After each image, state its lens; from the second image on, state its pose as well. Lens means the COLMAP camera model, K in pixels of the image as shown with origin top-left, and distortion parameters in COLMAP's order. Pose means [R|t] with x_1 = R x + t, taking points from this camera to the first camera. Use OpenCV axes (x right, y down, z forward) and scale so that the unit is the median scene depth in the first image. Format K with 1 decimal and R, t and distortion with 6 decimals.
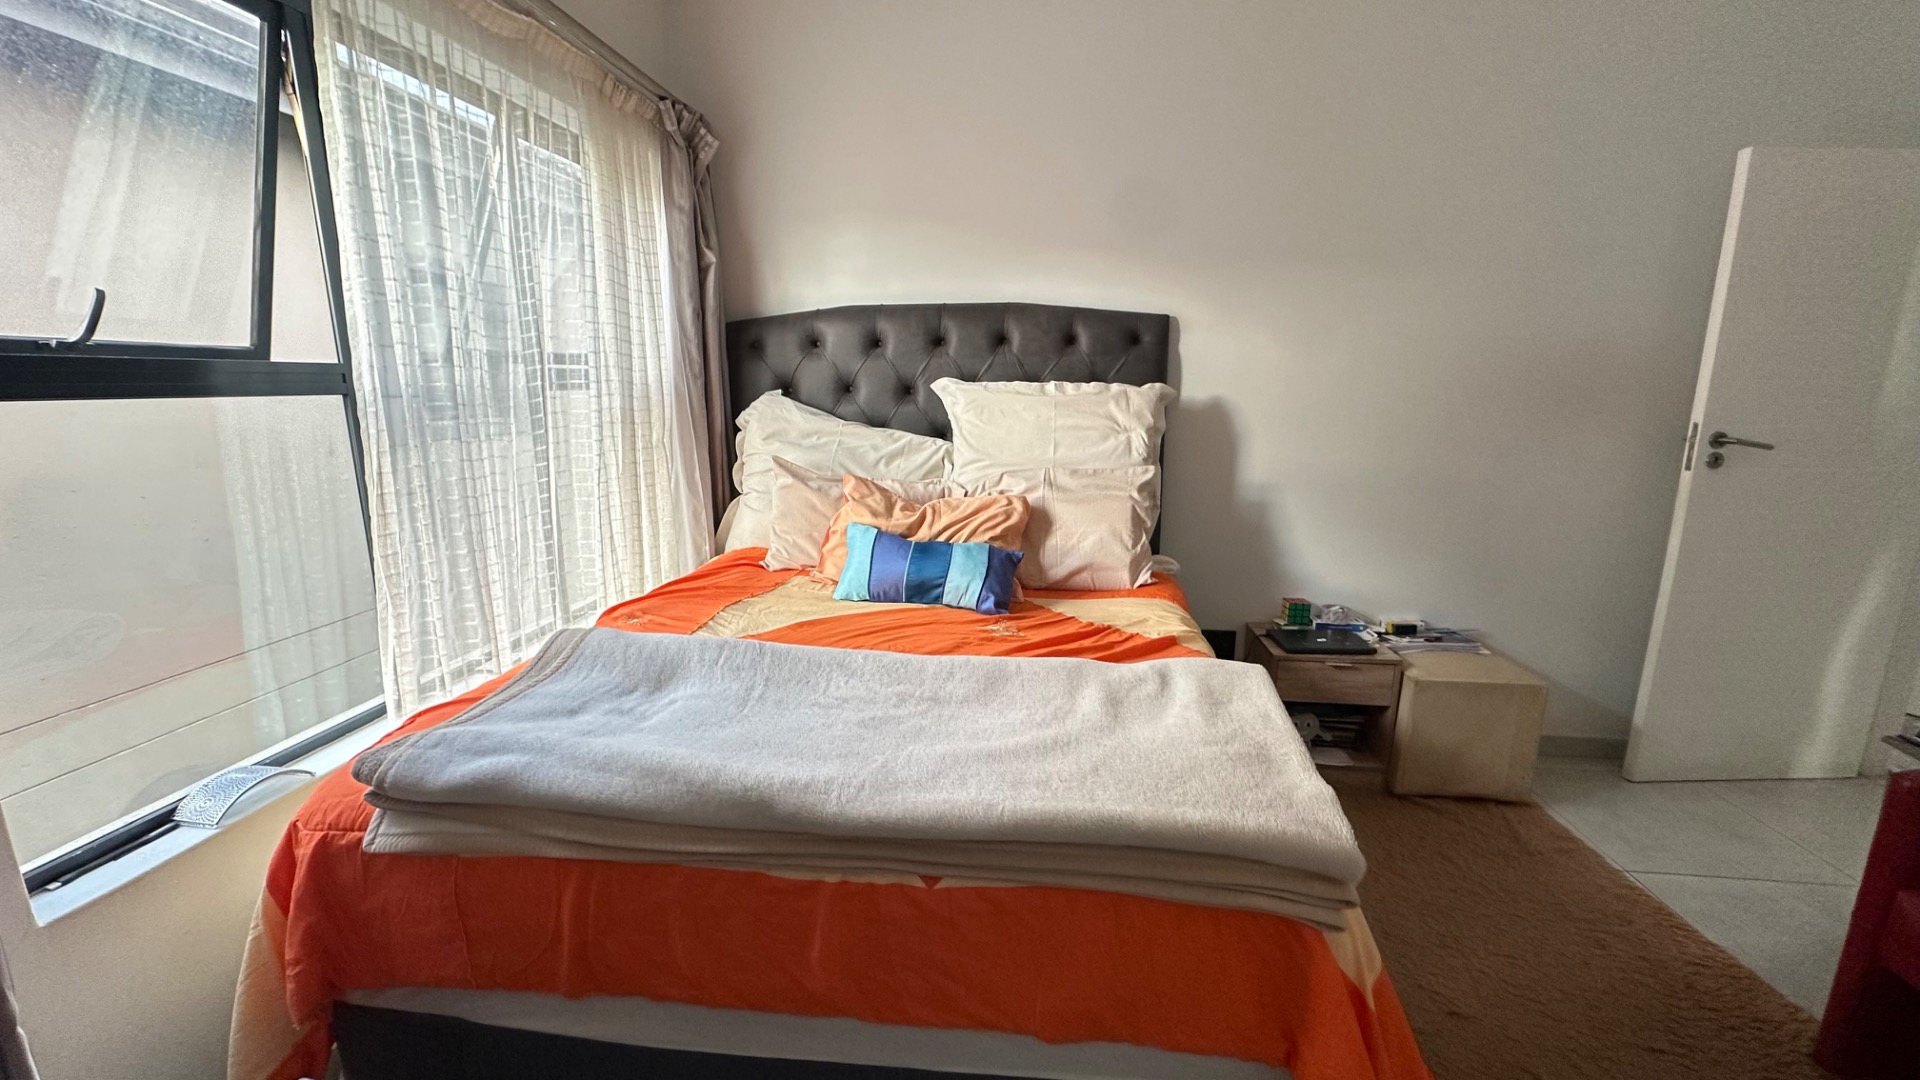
lens RADIAL K [[760.6, 0, 959.8], [0, 760.6, 540.7], [0, 0, 1]] dist [0.001699, 0.000078]
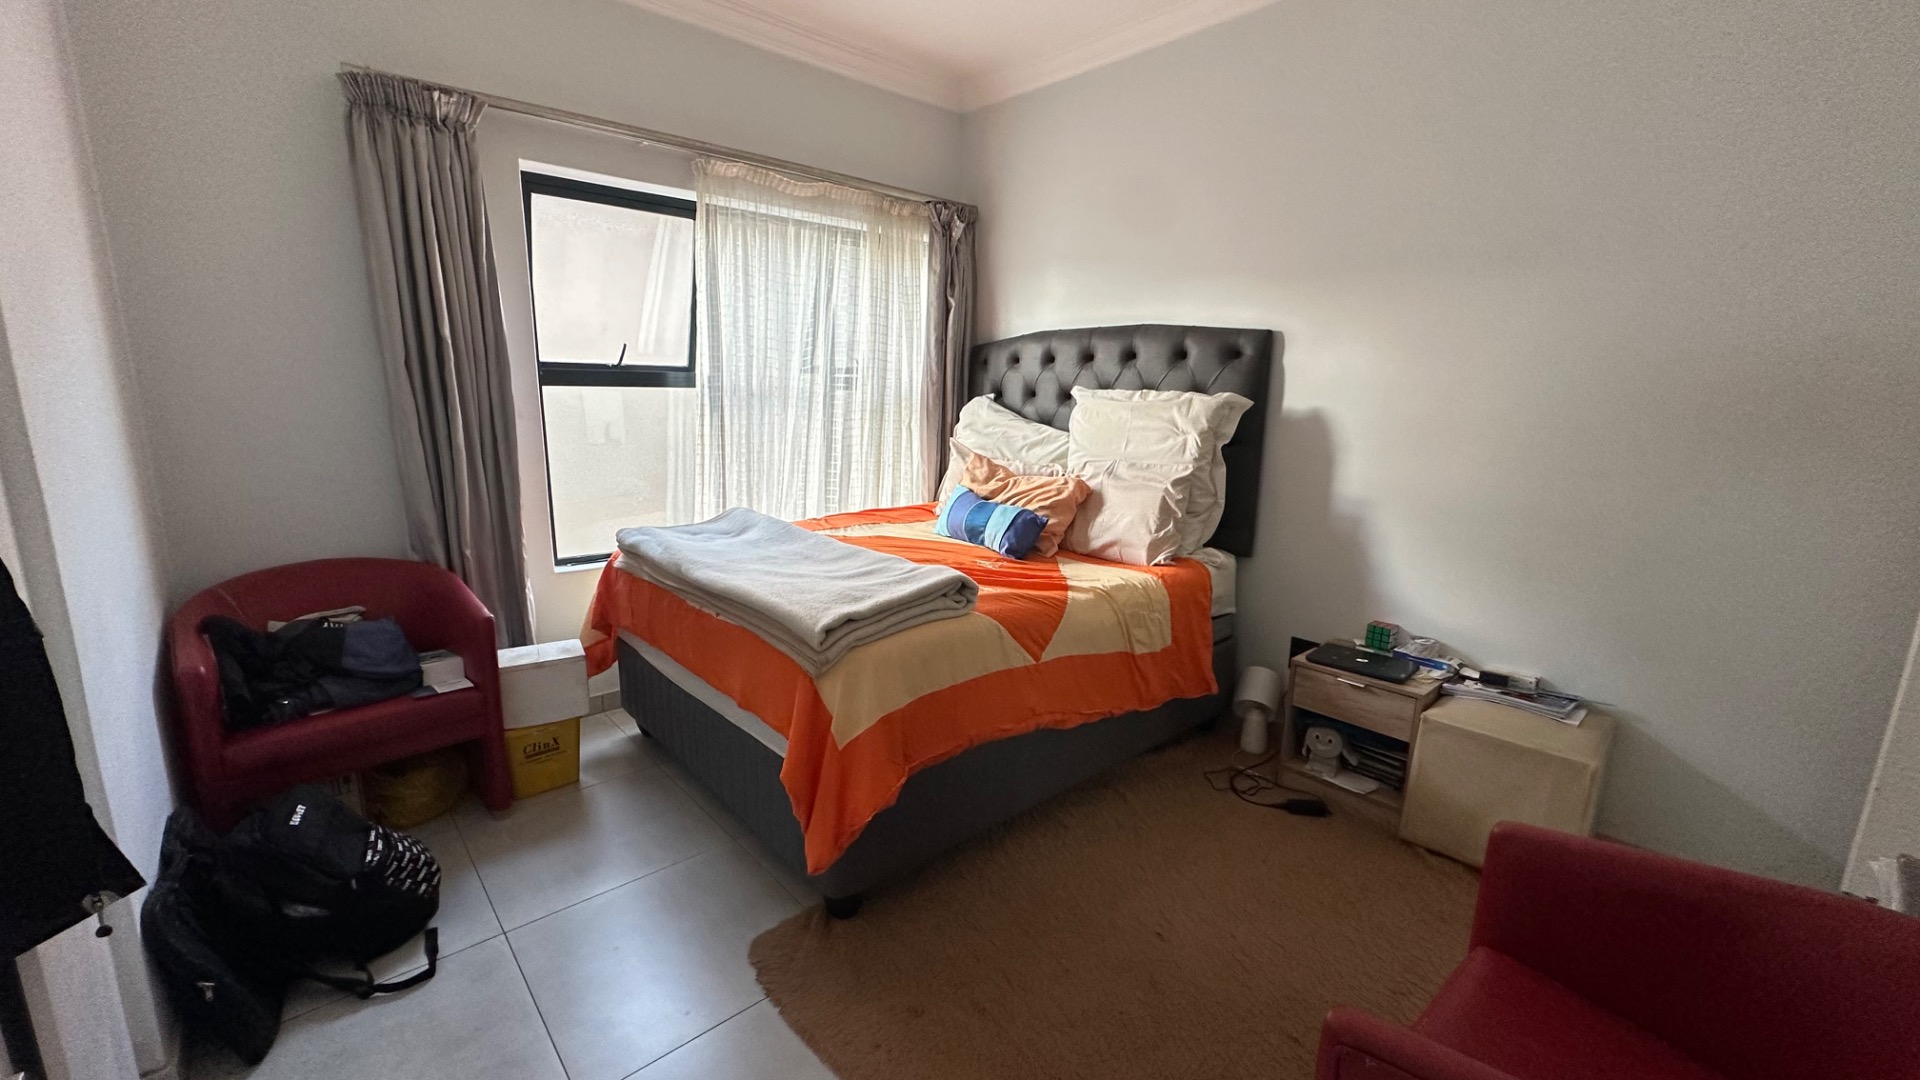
lens RADIAL K [[760.6, 0, 963.5], [0, 760.6, 541.2], [0, 0, 1]] dist [0.001699, 0.000078]
pose [[0.749985, 0.143484, -0.645705, 0.735570], [-0.153359, 0.987309, 0.041267, 0.019748], [0.643431, 0.068075, 0.762471, -0.078317]]
